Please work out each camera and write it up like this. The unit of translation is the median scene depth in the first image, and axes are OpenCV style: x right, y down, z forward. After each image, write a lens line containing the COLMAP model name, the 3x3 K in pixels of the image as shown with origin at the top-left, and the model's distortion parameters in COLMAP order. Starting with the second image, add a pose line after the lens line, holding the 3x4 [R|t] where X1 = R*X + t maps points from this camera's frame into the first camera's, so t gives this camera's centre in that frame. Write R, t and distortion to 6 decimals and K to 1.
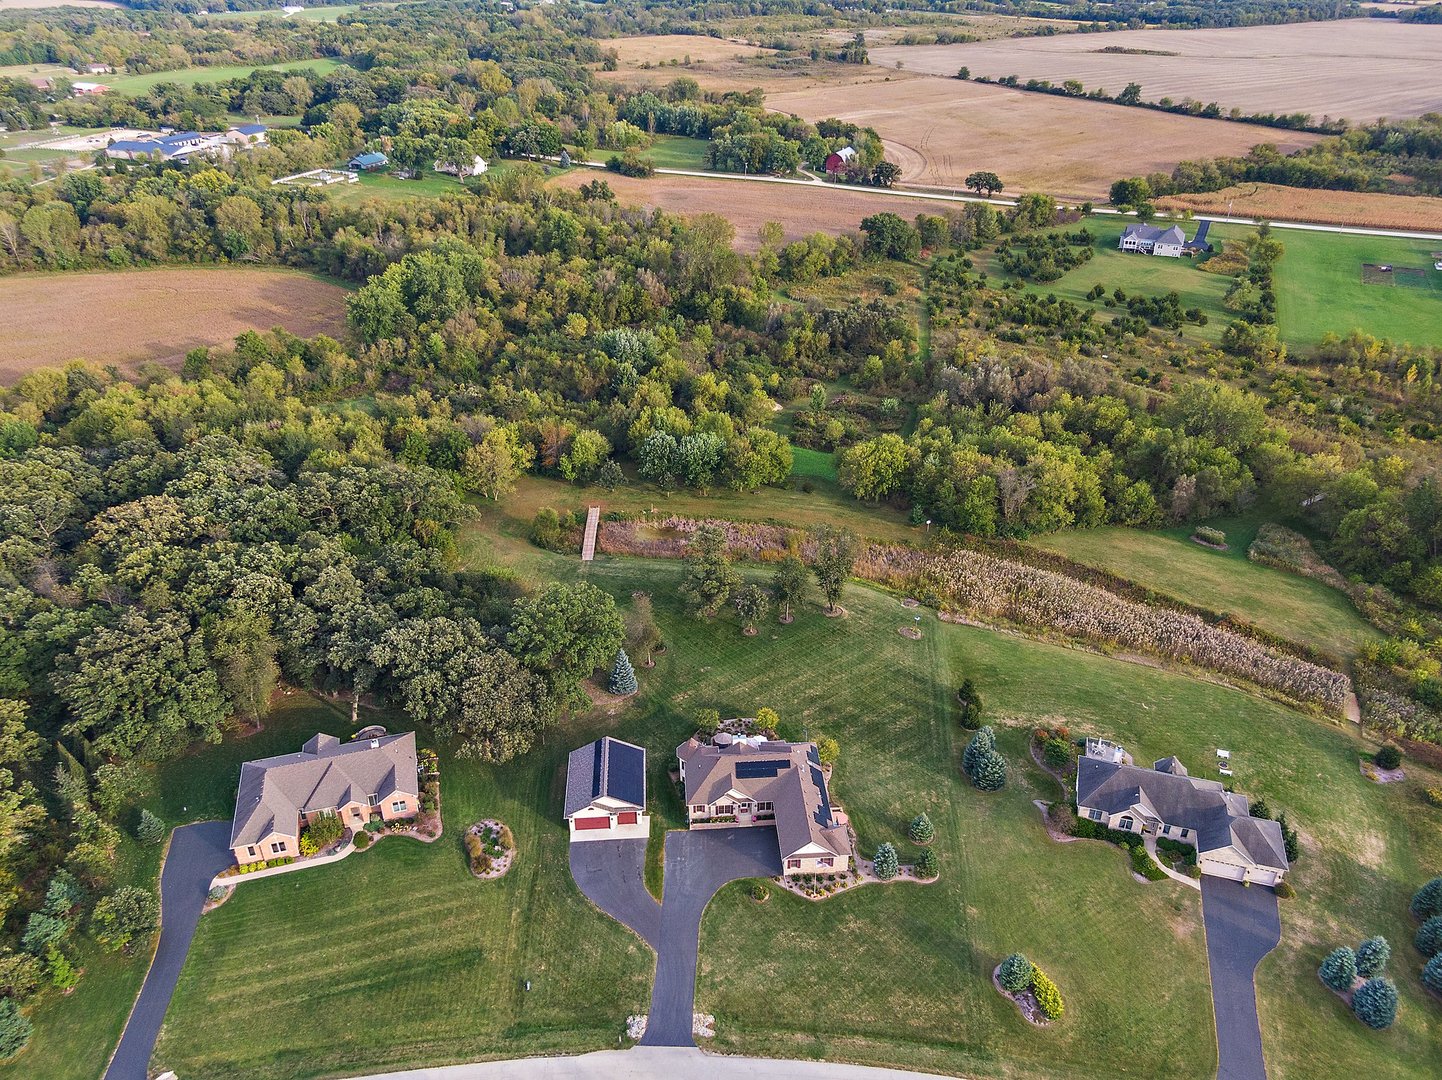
lens RADIAL K [[1013.9, 0, 721.0], [0, 1013.9, 540.0], [0, 0, 1]] dist [0.034396, -0.048490]
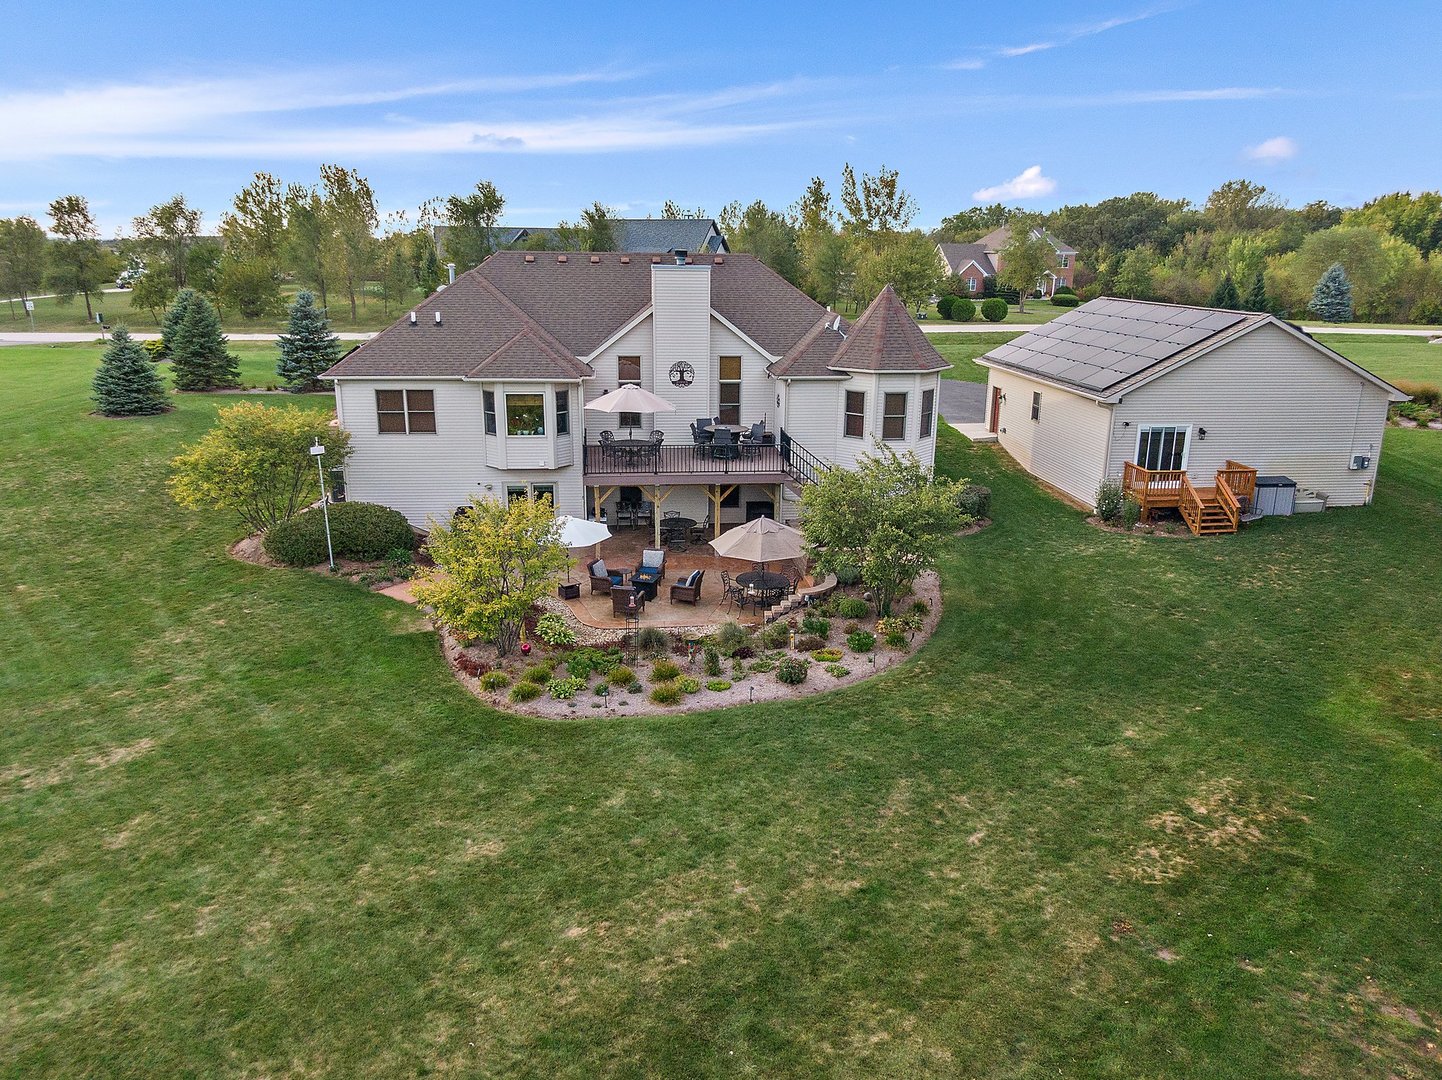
lens RADIAL K [[1051.1, 0, 721.0], [0, 1051.1, 540.0], [0, 0, 1]] dist [0.033151, -0.047743]
pose [[-0.999200, 0.006494, -0.039465, 0.019550], [-0.023375, 0.705842, 0.707983, 0.069869], [0.032454, 0.708339, -0.705126, 1.269730]]
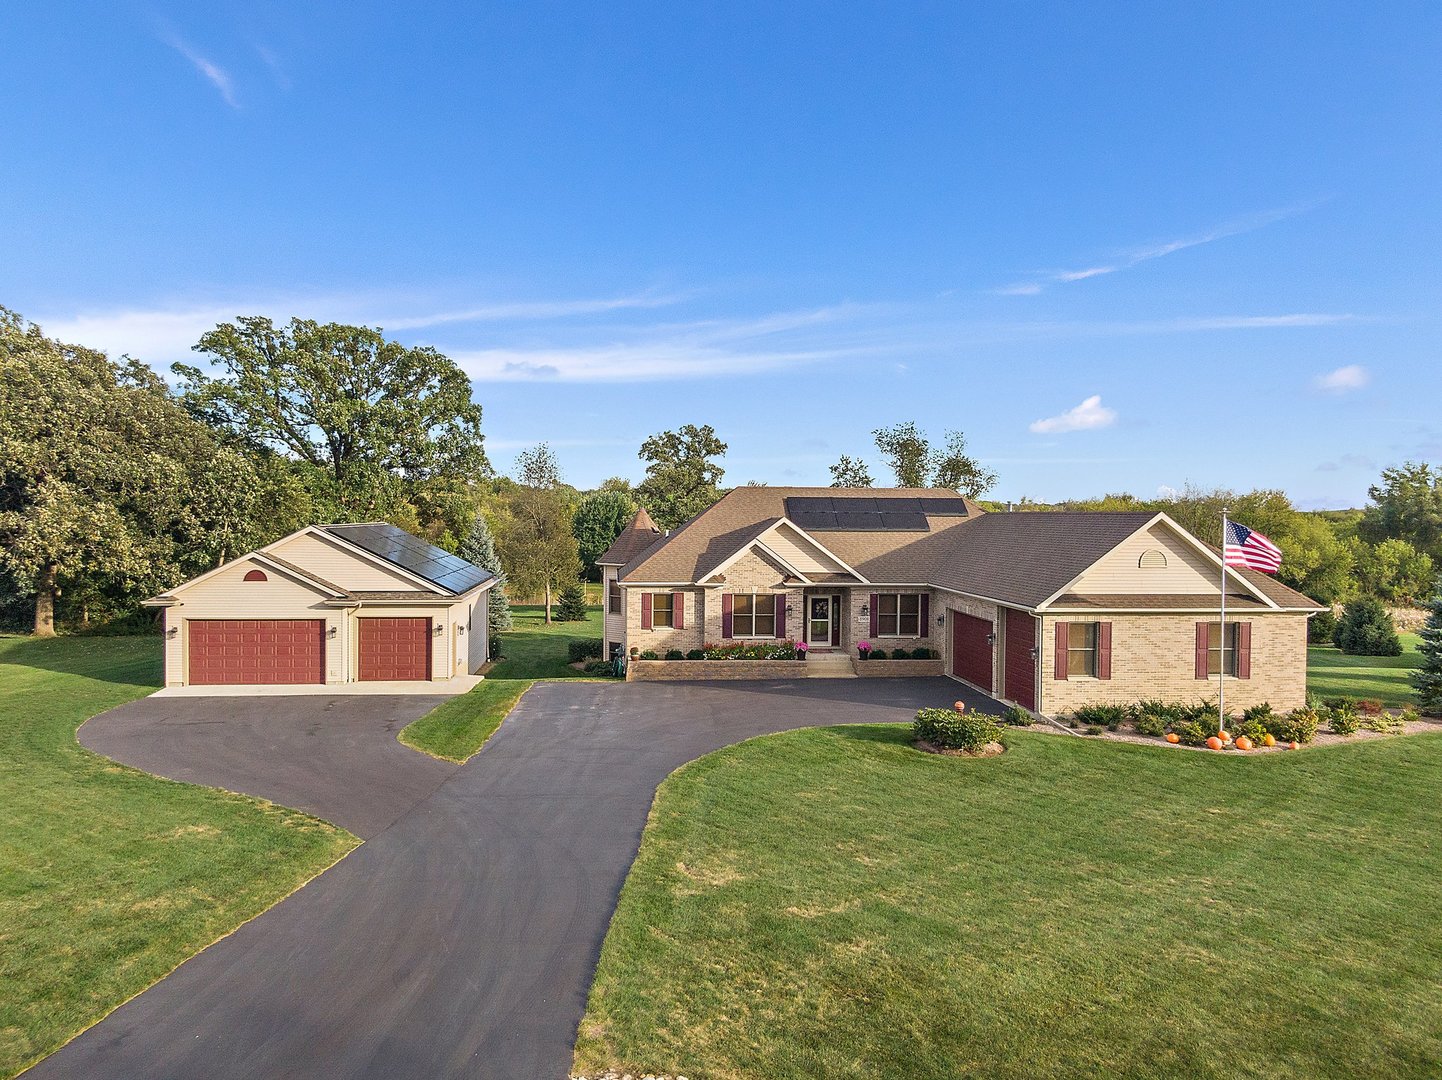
lens RADIAL K [[1051.1, 0, 721.0], [0, 1051.1, 540.0], [0, 0, 1]] dist [0.033151, -0.047743]
pose [[0.999417, 0.010473, 0.032507, -0.015159], [0.006061, 0.882315, -0.470621, 0.382874], [-0.033610, 0.470544, 0.881736, 0.740140]]
